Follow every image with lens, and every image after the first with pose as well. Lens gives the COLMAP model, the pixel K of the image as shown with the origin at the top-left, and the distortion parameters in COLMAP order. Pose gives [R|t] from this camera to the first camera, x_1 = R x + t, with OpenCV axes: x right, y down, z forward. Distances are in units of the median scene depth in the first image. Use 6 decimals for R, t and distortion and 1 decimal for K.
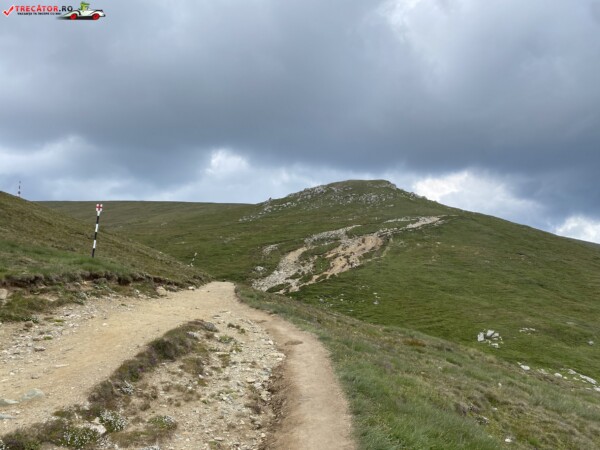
lens RADIAL K [[454.7, 0, 295.1], [0, 454.7, 223.7], [0, 0, 1]] dist [0.058131, -0.074855]
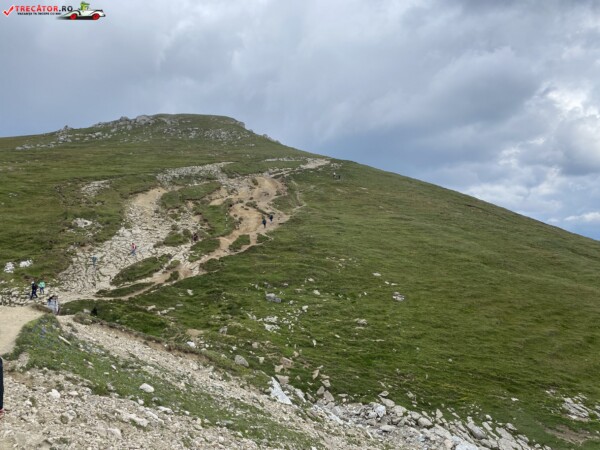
lens RADIAL K [[454.7, 0, 305.4], [0, 454.7, 223.9], [0, 0, 1]] dist [0.058131, -0.074855]
pose [[0.899798, 0.005867, 0.436268, -0.074389], [-0.044731, 0.995881, 0.078866, 0.049612], [-0.434008, -0.090478, 0.896354, 0.459613]]
